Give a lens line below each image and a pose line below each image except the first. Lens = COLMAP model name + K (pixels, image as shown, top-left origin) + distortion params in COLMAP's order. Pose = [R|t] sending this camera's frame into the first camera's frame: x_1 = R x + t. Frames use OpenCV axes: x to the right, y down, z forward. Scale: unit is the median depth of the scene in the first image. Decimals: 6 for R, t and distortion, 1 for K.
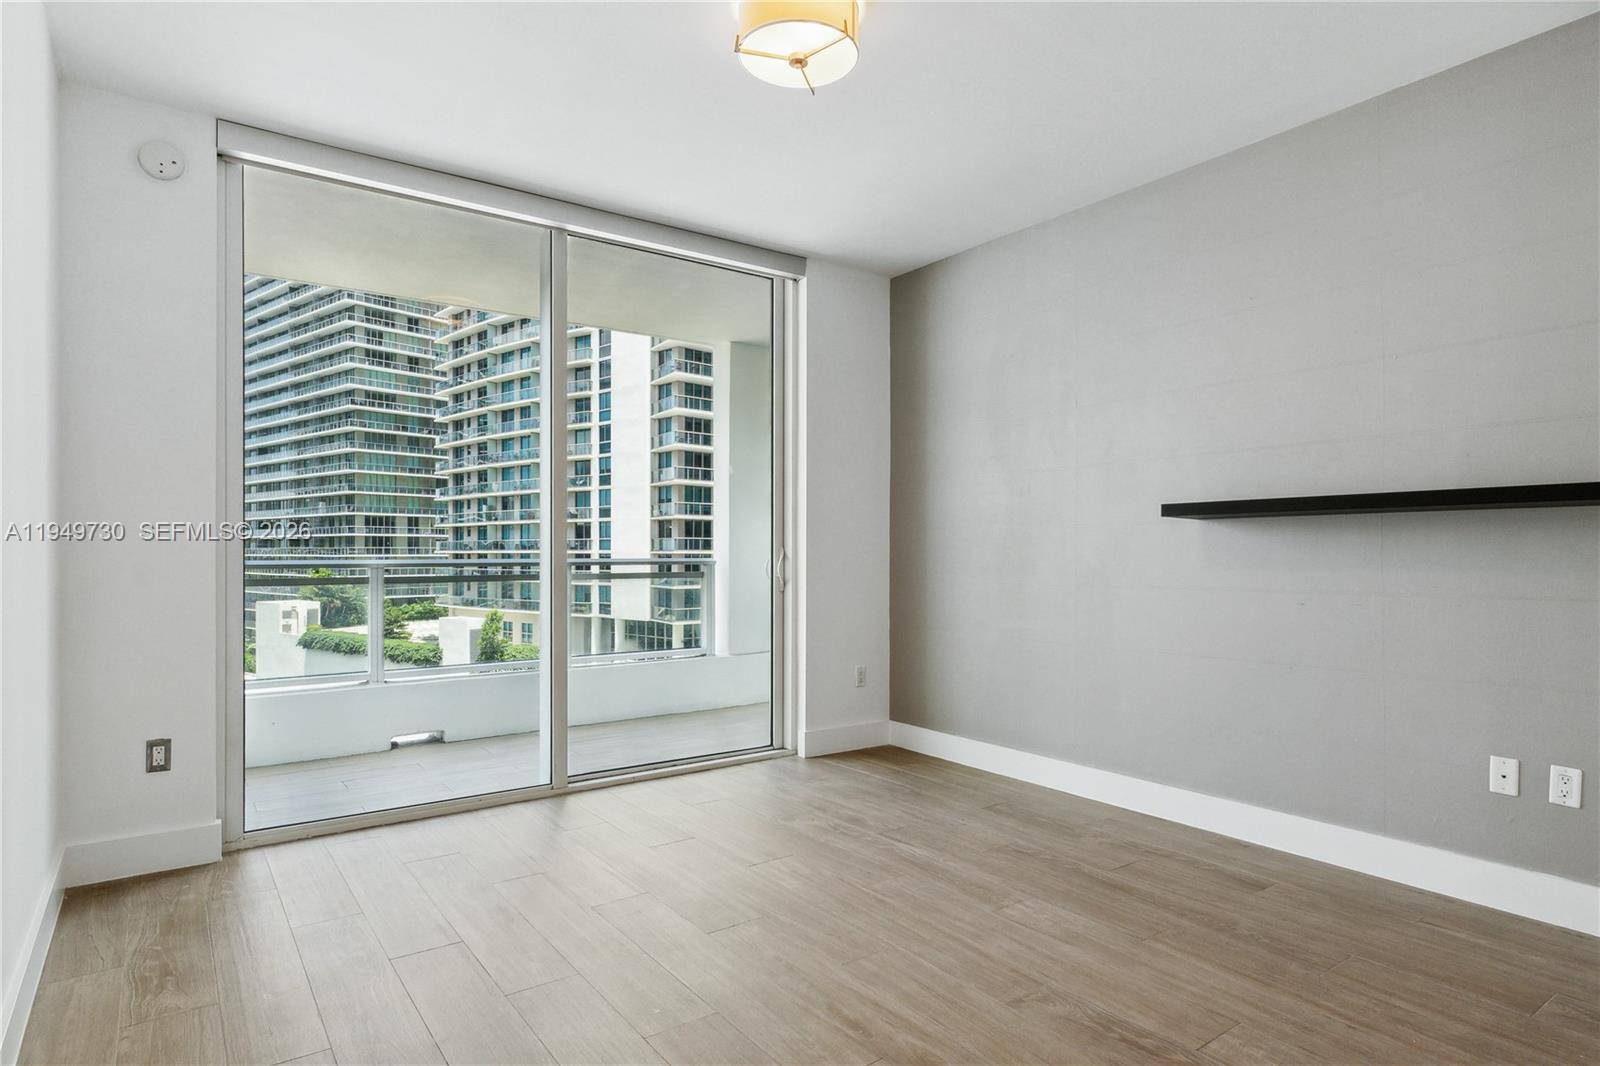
lens RADIAL K [[885.3, 0, 800.0], [0, 885.3, 533.0], [0, 0, 1]] dist [0.014833, -0.000258]
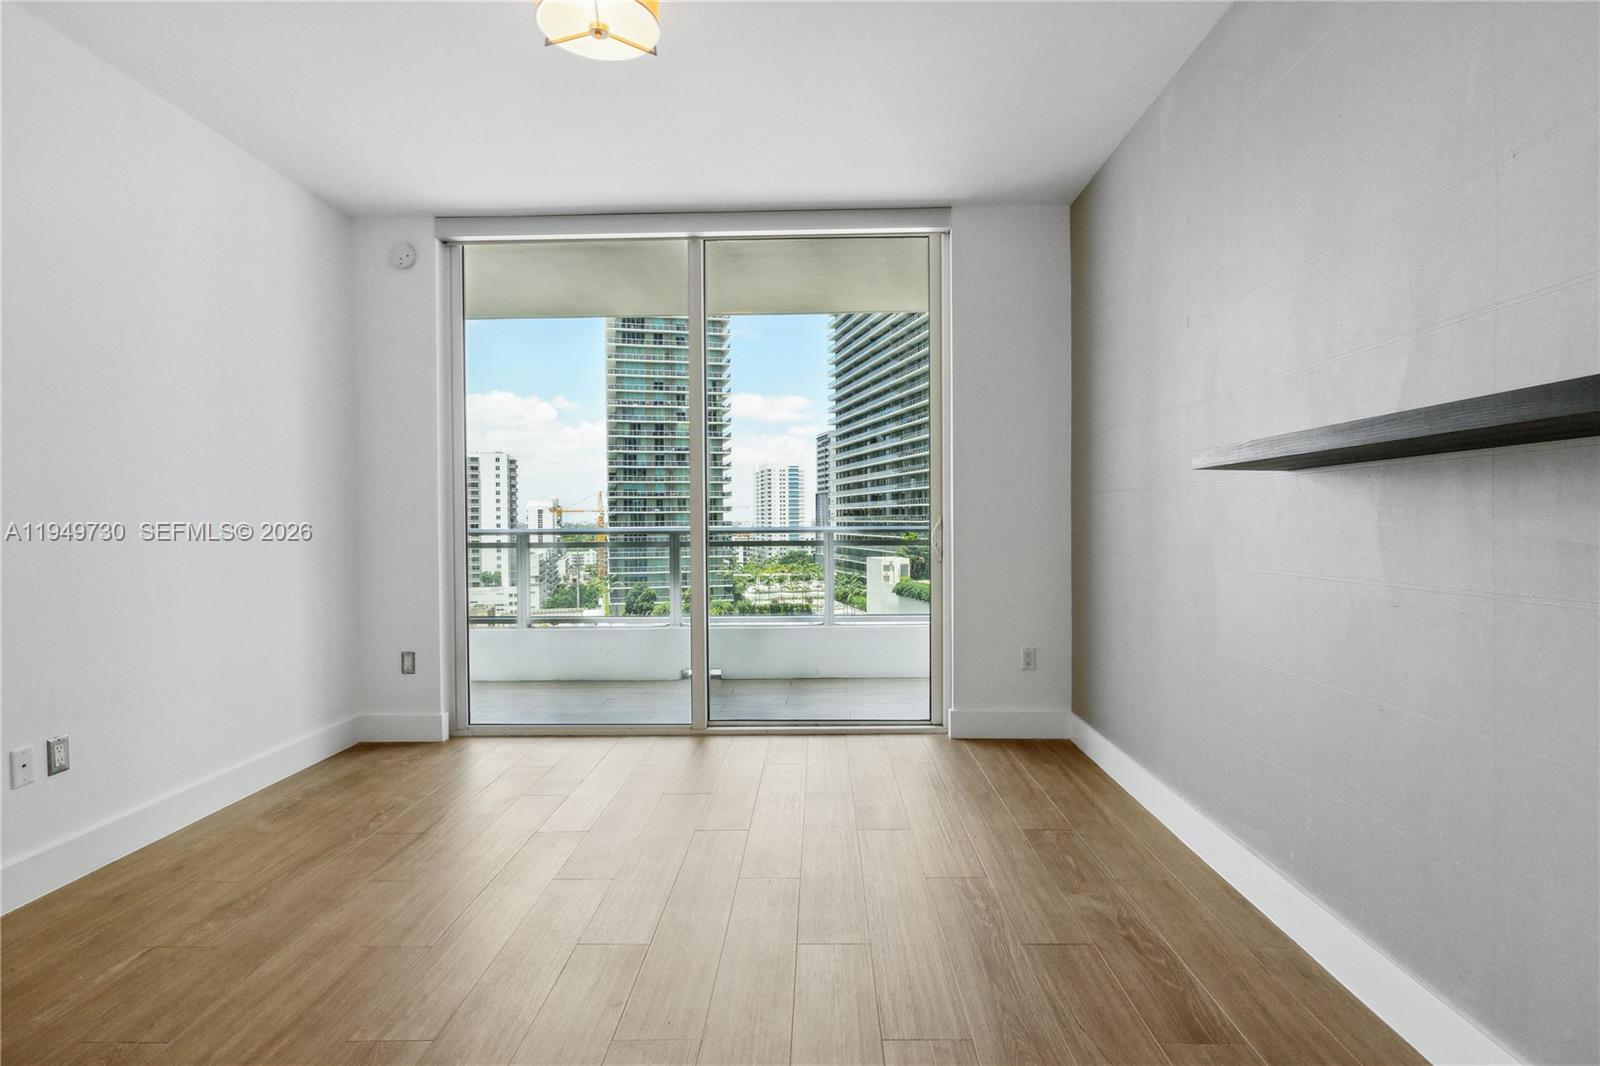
lens RADIAL K [[802.6, 0, 802.3], [0, 802.6, 510.8], [0, 0, 1]] dist [0.002367, -0.000209]
pose [[0.799071, -0.011872, -0.601119, 0.462890], [0.019766, 0.999783, 0.006528, 0.002958], [0.600911, -0.017098, 0.799133, 0.263191]]
